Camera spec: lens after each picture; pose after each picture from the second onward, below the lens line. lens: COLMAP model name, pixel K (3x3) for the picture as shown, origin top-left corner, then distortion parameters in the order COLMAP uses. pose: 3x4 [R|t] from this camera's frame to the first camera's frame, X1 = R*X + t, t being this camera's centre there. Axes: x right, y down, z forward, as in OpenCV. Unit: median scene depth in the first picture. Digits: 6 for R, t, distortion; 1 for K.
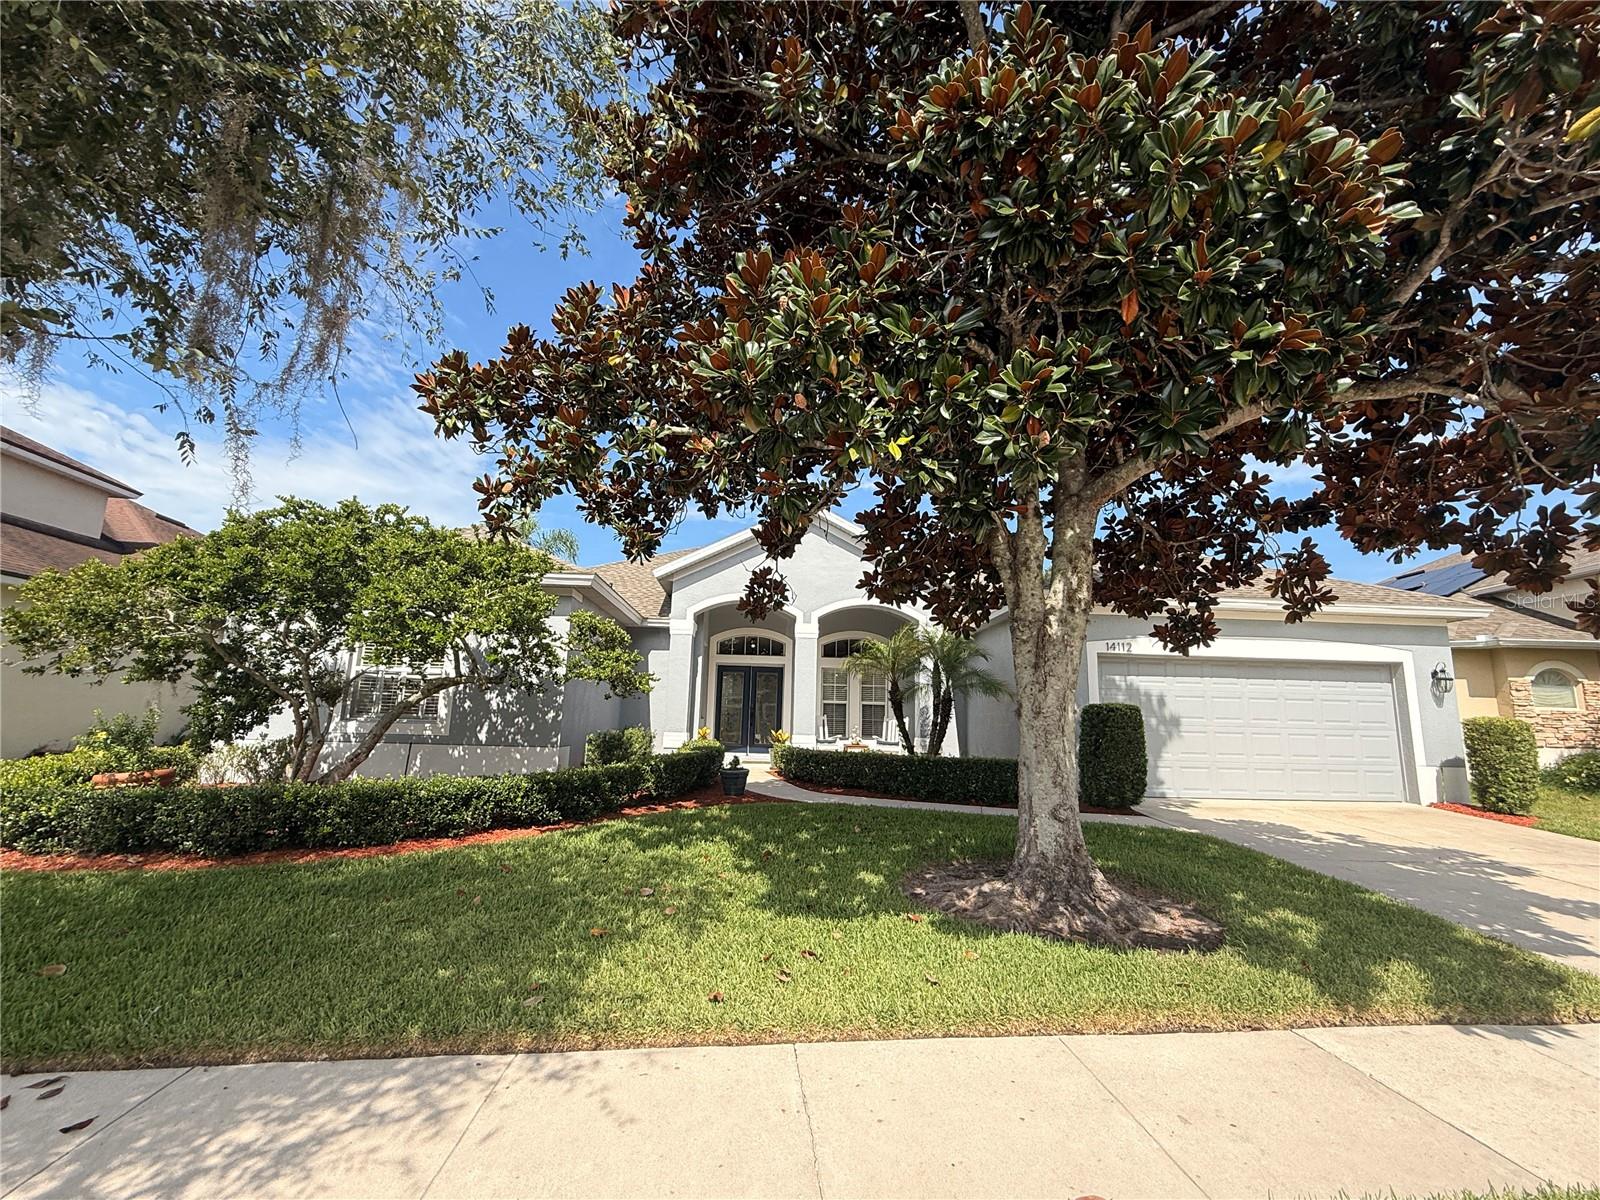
lens RADIAL K [[727.3, 0, 811.1], [0, 727.3, 595.4], [0, 0, 1]] dist [0.002347, -0.000916]
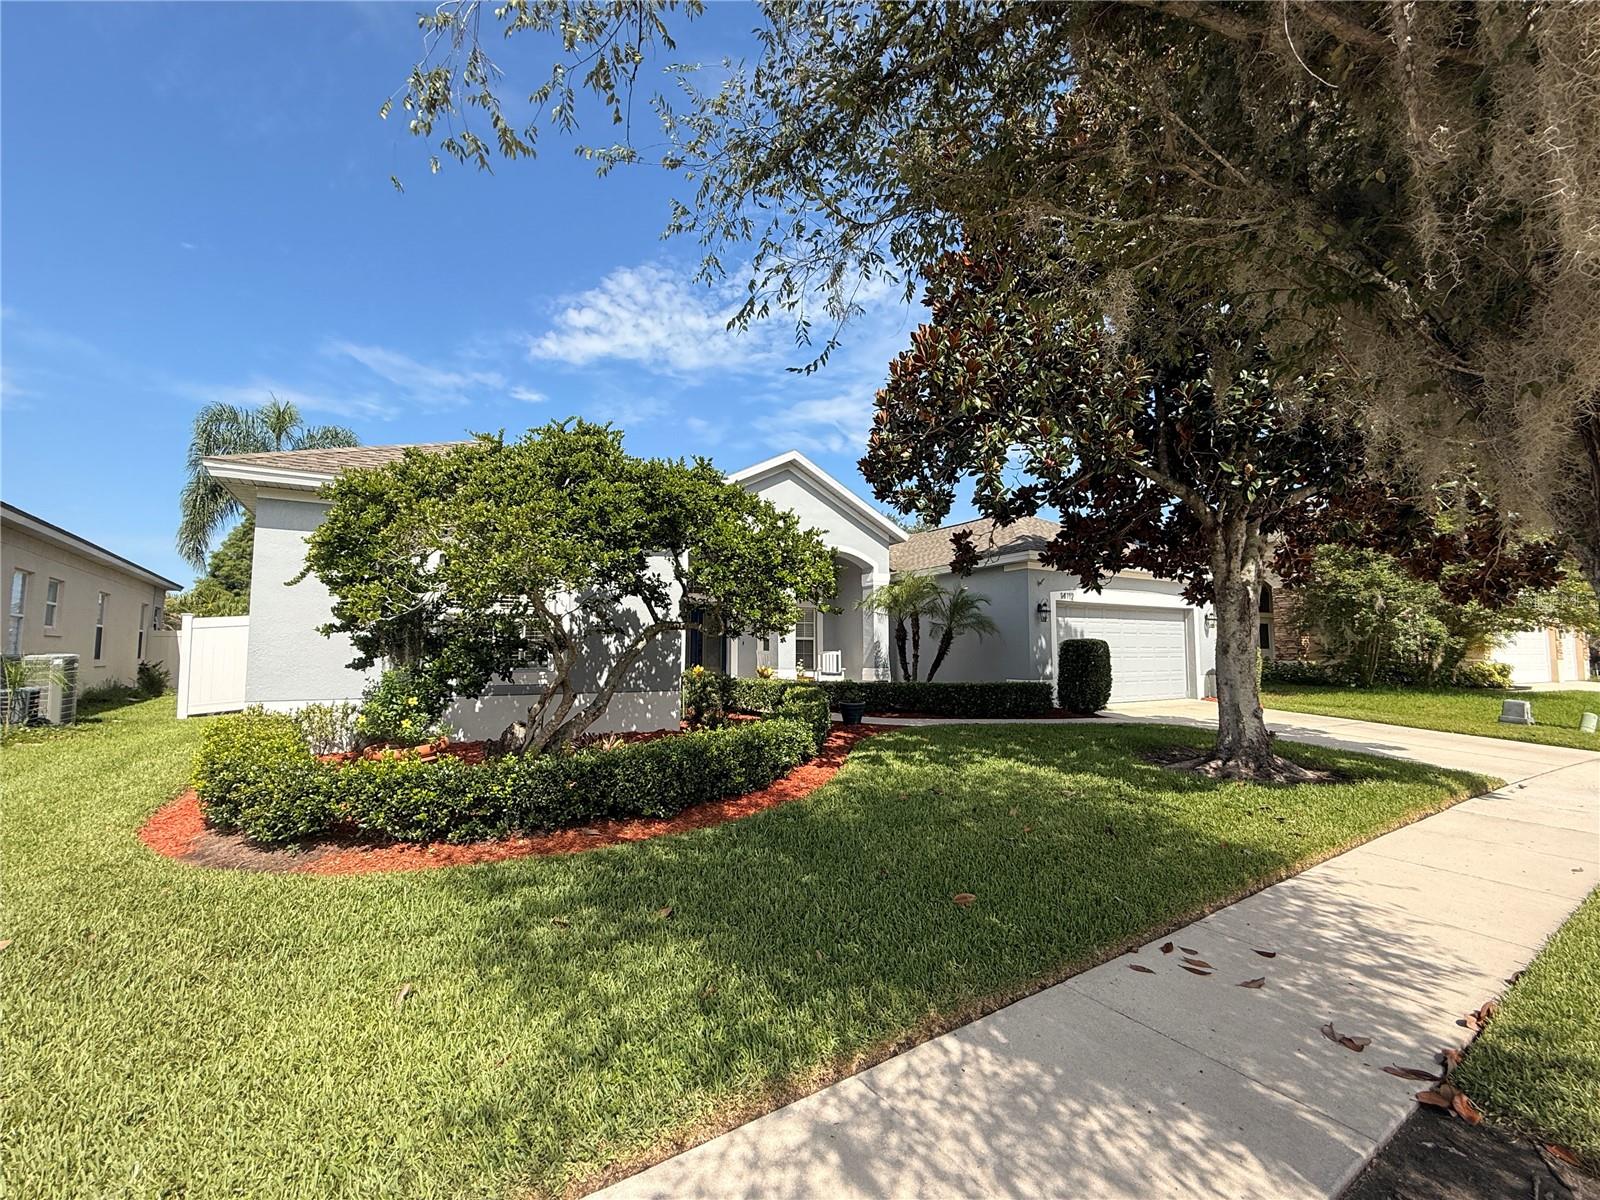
lens RADIAL K [[727.3, 0, 809.5], [0, 727.3, 604.6], [0, 0, 1]] dist [0.002347, -0.000916]
pose [[0.874608, 0.007634, 0.484771, -2.253667], [-0.062105, 0.993403, 0.096404, -0.045884], [-0.480837, -0.114422, 0.869312, 0.223604]]
